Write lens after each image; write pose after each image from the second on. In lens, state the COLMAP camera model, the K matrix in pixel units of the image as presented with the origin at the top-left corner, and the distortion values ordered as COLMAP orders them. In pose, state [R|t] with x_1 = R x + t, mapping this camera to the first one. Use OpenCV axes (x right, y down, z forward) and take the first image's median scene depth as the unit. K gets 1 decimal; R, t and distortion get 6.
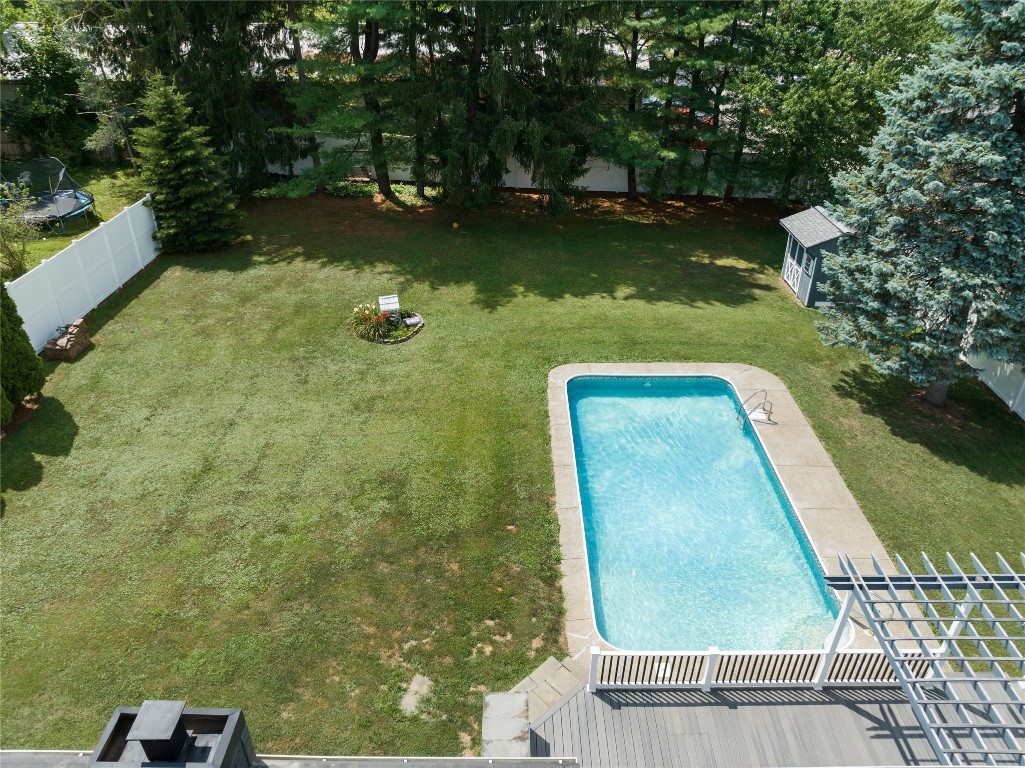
lens RADIAL K [[719.6, 0, 512.5], [0, 719.6, 384.0], [0, 0, 1]] dist [-0.037871, -0.003754]
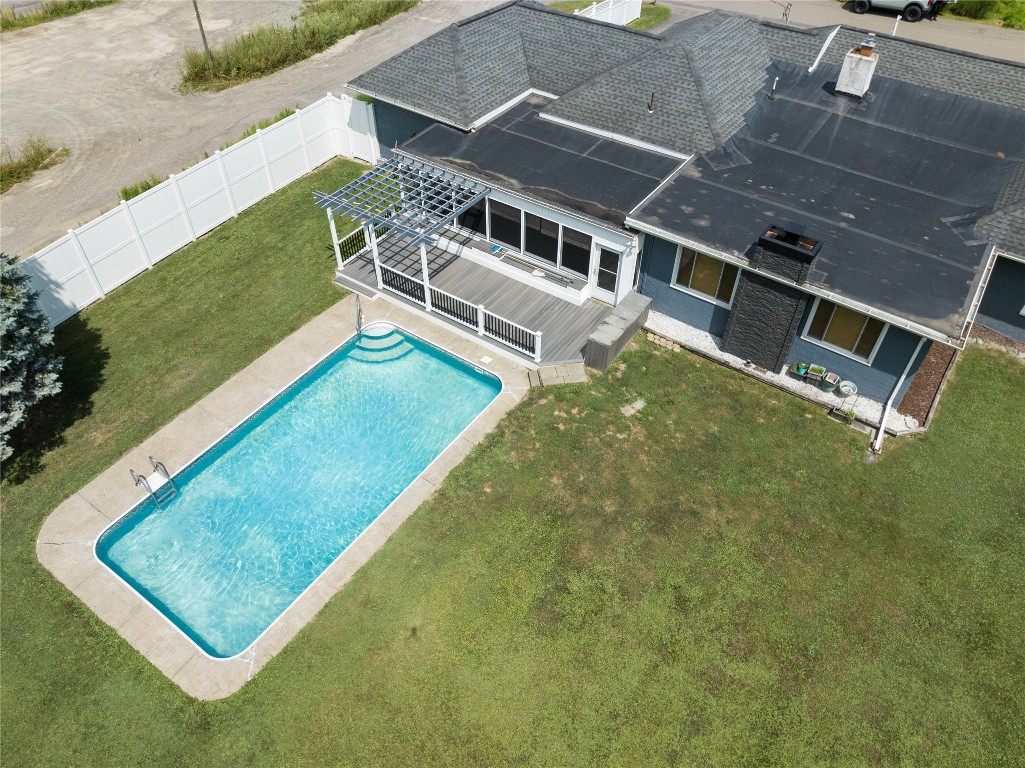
lens RADIAL K [[719.6, 0, 512.5], [0, 719.6, 384.0], [0, 0, 1]] dist [-0.037871, -0.003754]
pose [[-0.819015, -0.412693, 0.398622, -0.357399], [0.295536, 0.292068, 0.909591, -0.735286], [-0.491806, 0.862775, -0.117242, 0.870948]]
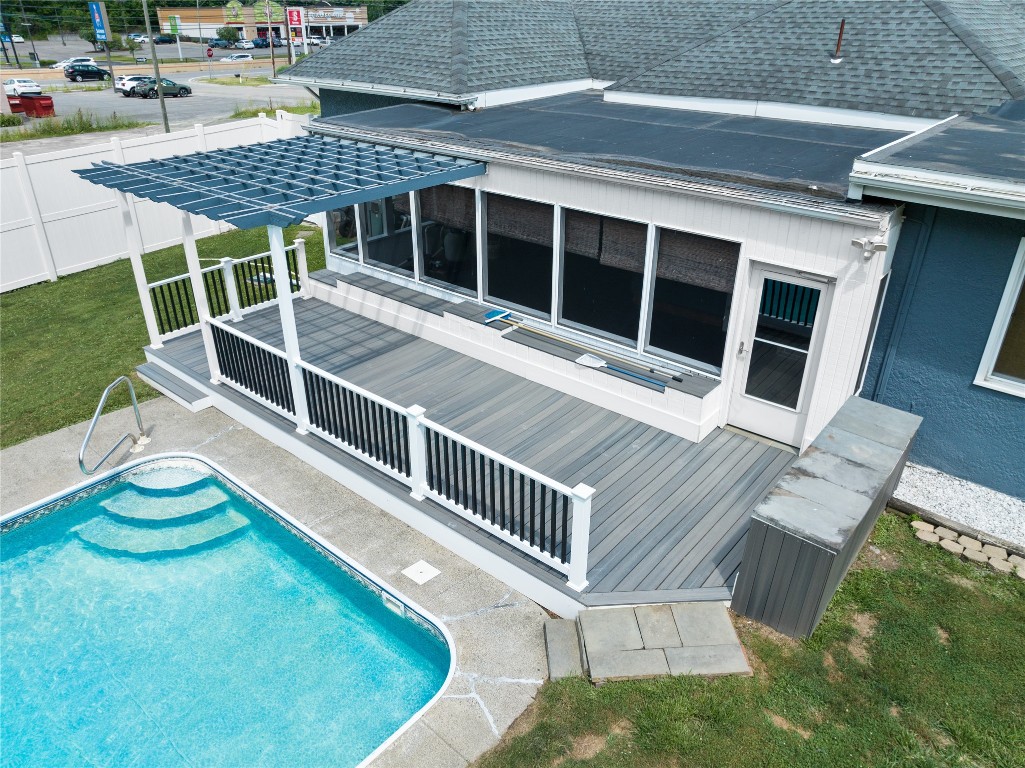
lens RADIAL K [[719.6, 0, 512.5], [0, 719.6, 384.0], [0, 0, 1]] dist [-0.037871, -0.003754]
pose [[-0.761380, -0.310318, 0.569213, -0.067377], [0.335157, 0.563162, 0.755327, -0.033546], [-0.554951, 0.765866, -0.324775, 0.742649]]
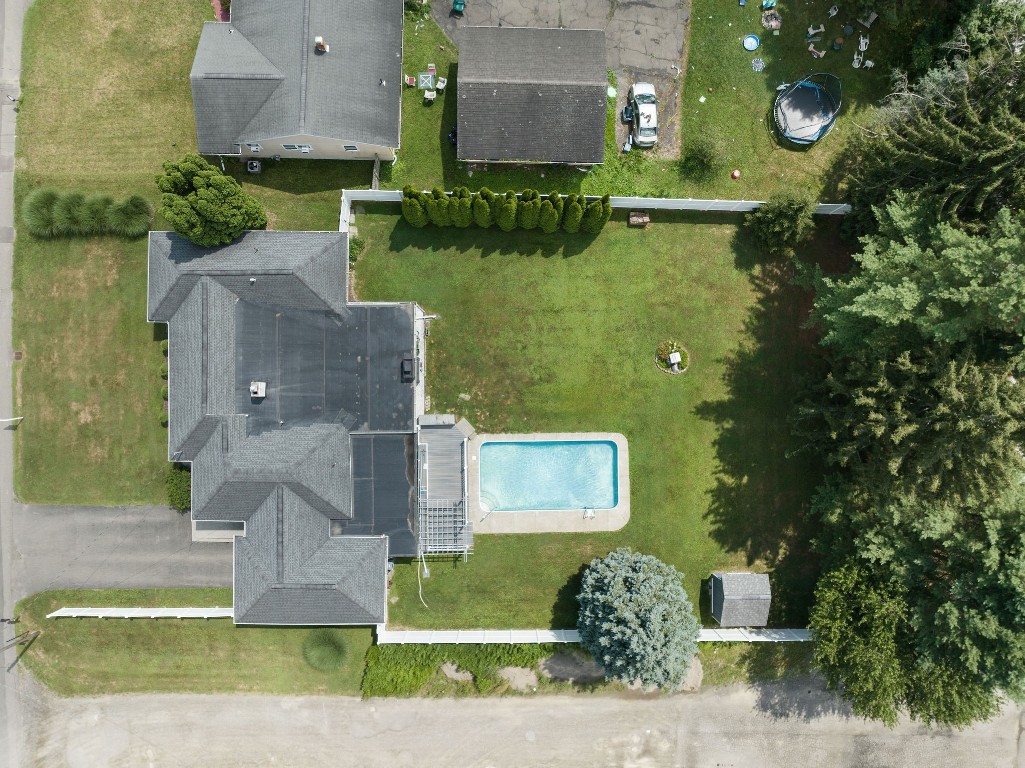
lens RADIAL K [[719.6, 0, 512.5], [0, 719.6, 384.0], [0, 0, 1]] dist [-0.037871, -0.003754]
pose [[0.007734, 0.999200, -0.039242, -0.029127], [-0.551997, 0.036989, 0.833025, -2.198093], [0.833810, 0.015219, 0.551841, -0.738815]]
